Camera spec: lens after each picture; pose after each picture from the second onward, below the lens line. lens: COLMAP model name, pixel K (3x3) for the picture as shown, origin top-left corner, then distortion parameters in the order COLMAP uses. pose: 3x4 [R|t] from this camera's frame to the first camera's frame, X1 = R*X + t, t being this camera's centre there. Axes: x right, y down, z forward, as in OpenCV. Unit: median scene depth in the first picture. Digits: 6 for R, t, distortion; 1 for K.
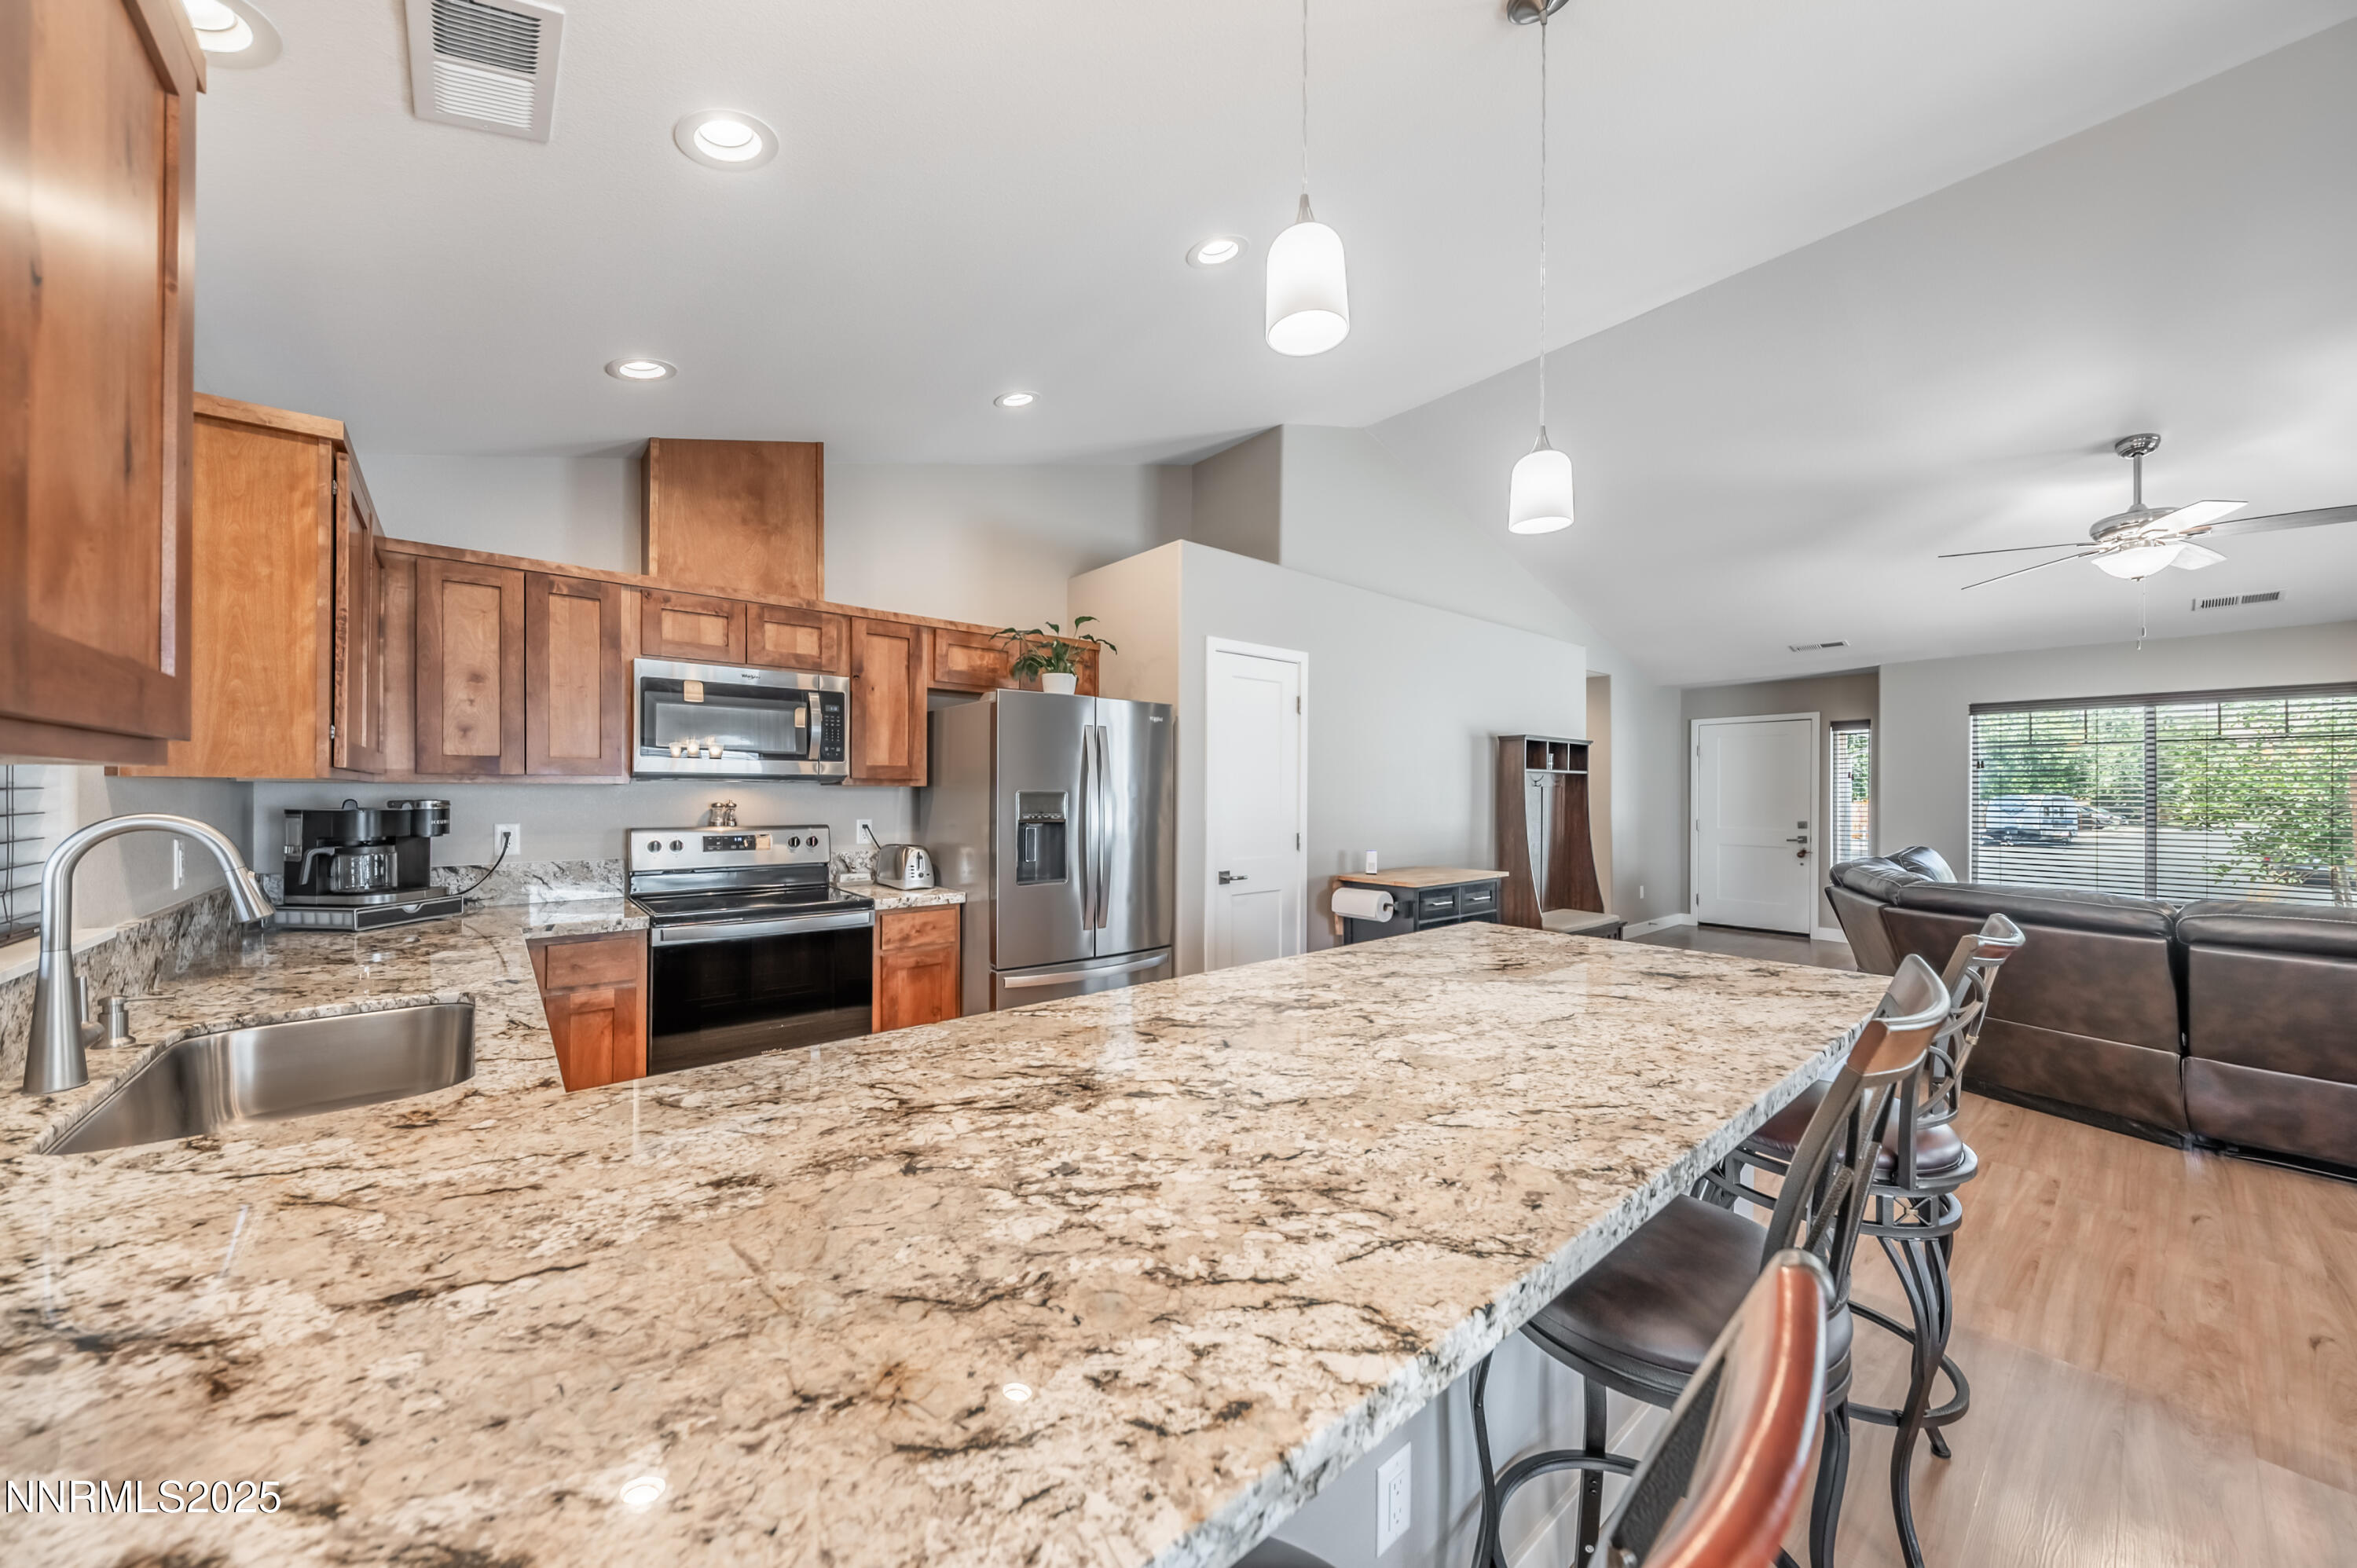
lens RADIAL K [[820.9, 0, 1168.8], [0, 820.9, 787.2], [0, 0, 1]] dist [0.009276, -0.003253]
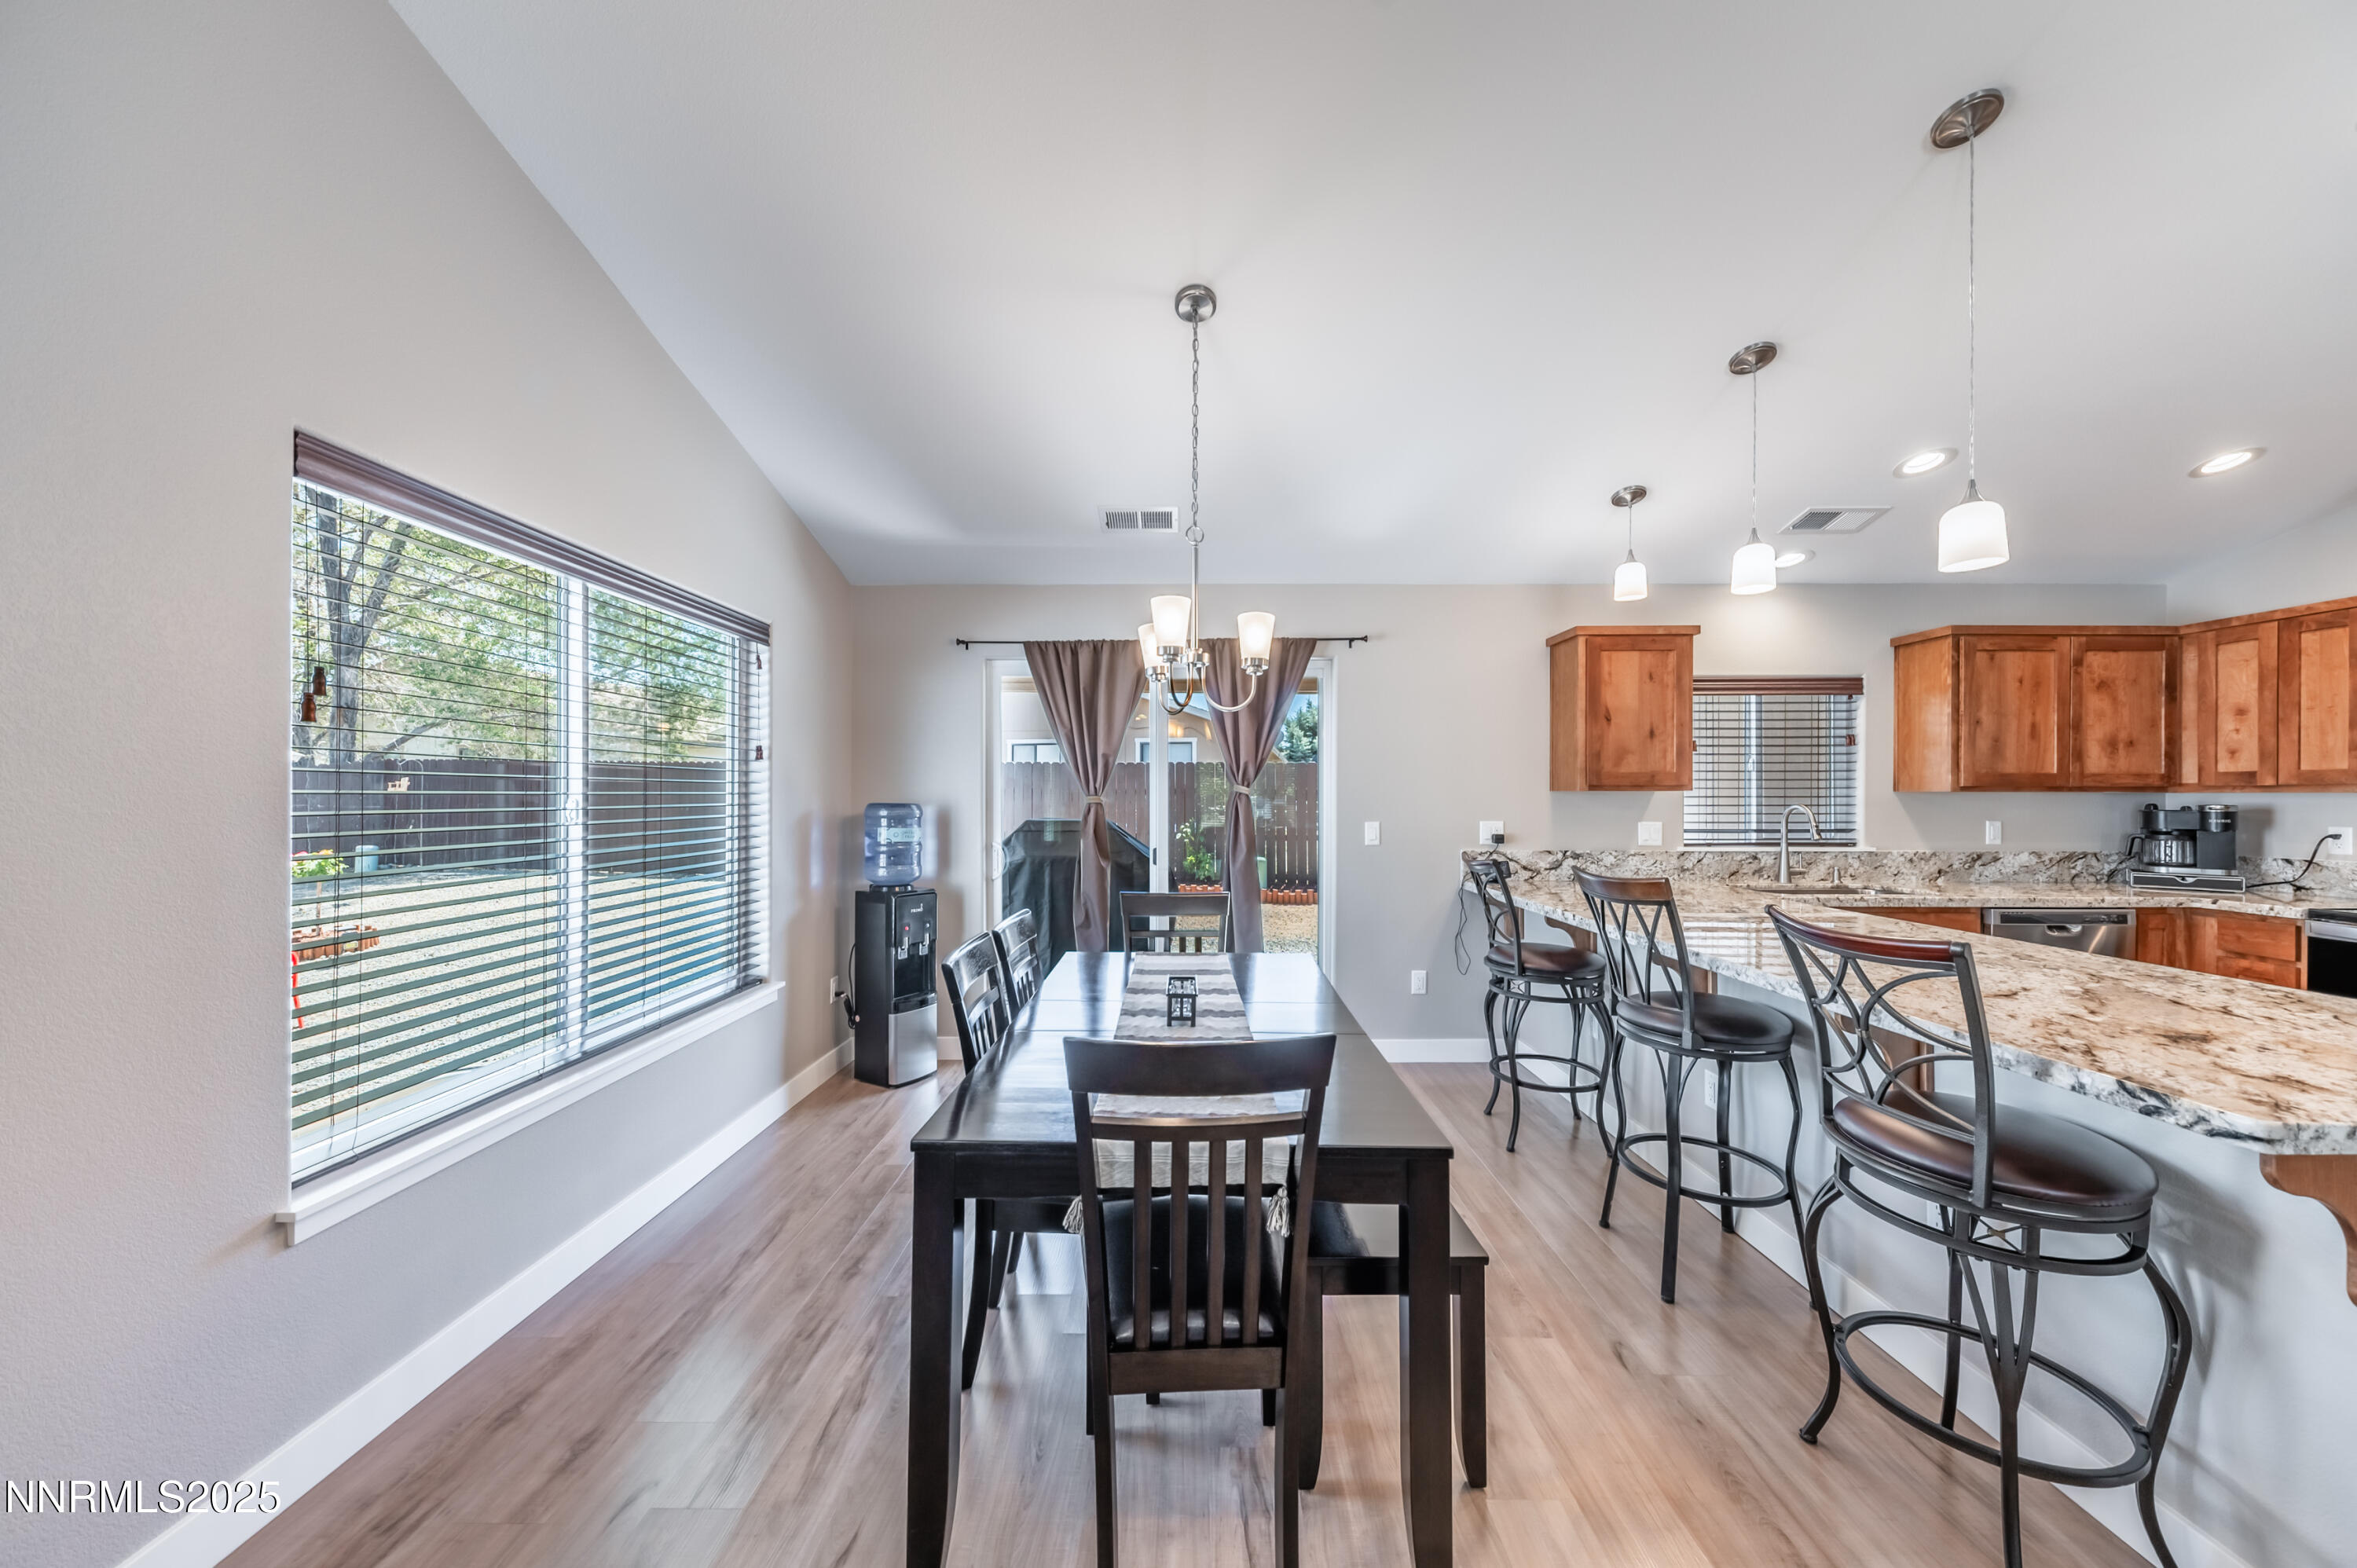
lens RADIAL K [[820.9, 0, 1173.7], [0, 820.9, 794.0], [0, 0, 1]] dist [0.009276, -0.003253]
pose [[-0.646350, -0.003285, -0.763034, 1.222054], [0.001315, 0.999984, -0.005419, 0.002398], [0.763040, -0.004506, -0.646336, 0.527758]]
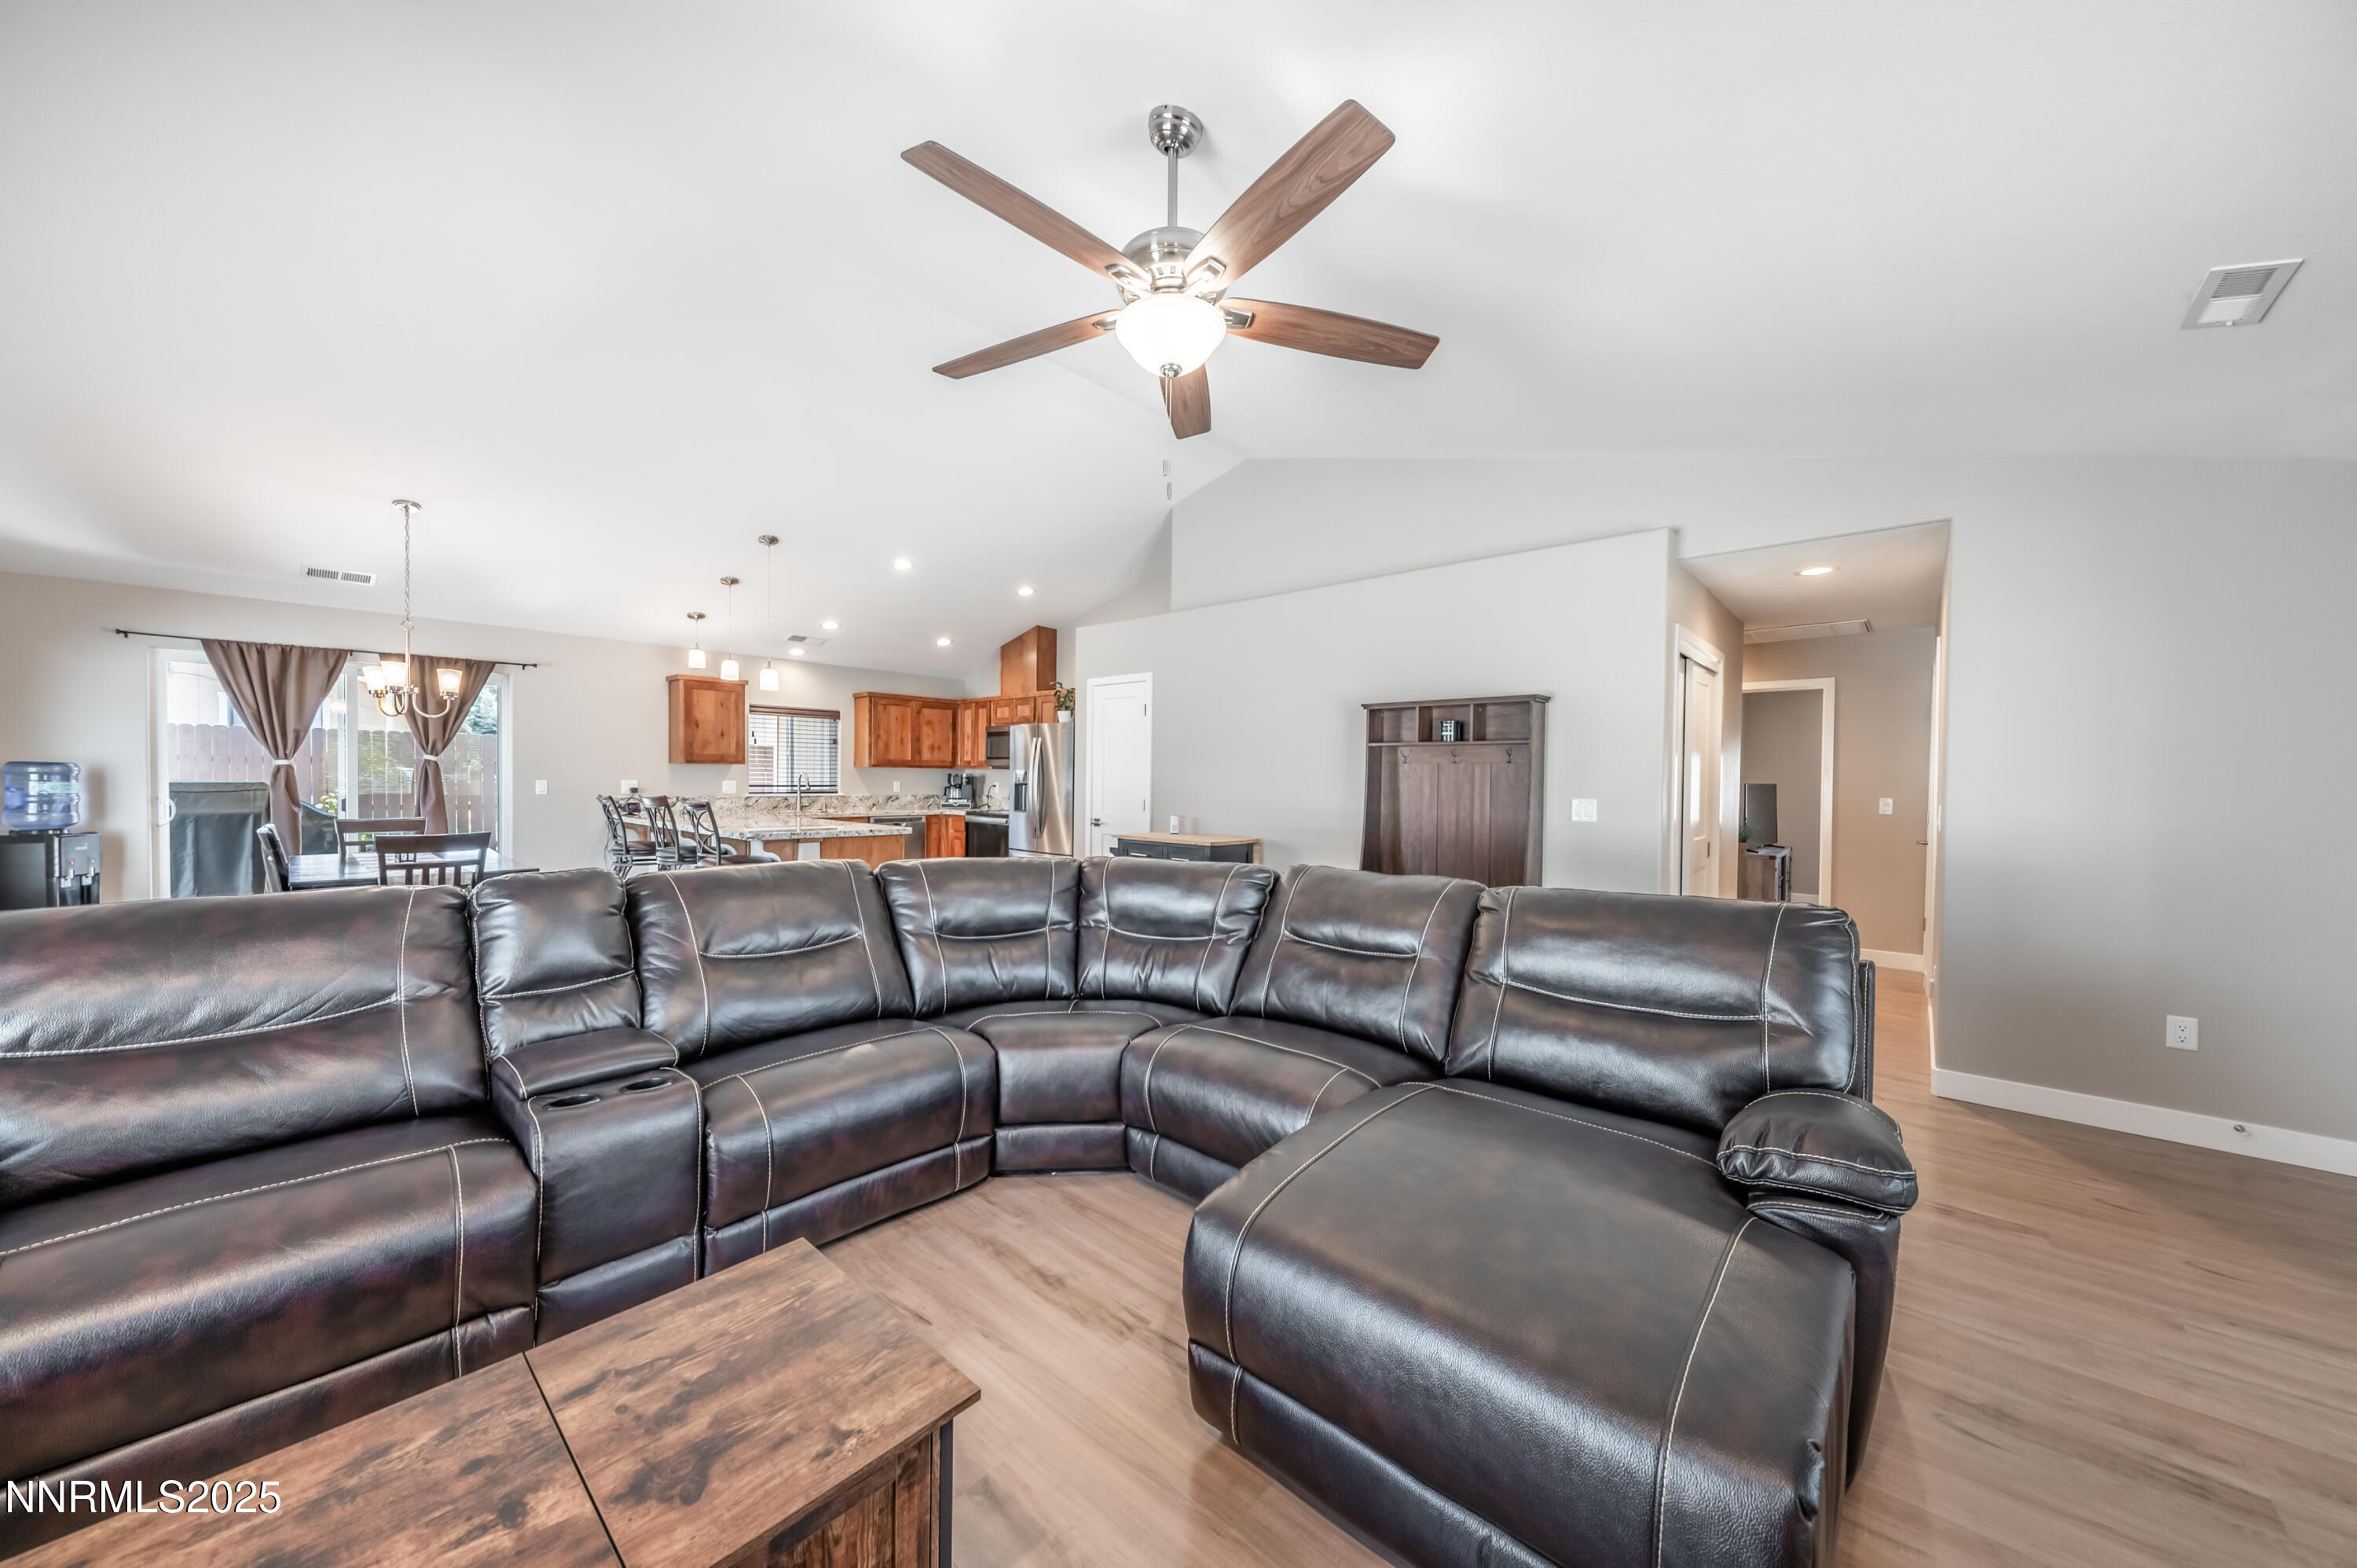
lens RADIAL K [[820.9, 0, 1187.9], [0, 820.9, 792.9], [0, 0, 1]] dist [0.009276, -0.003253]
pose [[0.148142, 0.014787, -0.988856, 2.479840], [-0.004182, 0.999889, 0.014325, 0.039242], [0.988957, 0.002013, 0.148188, 1.328187]]
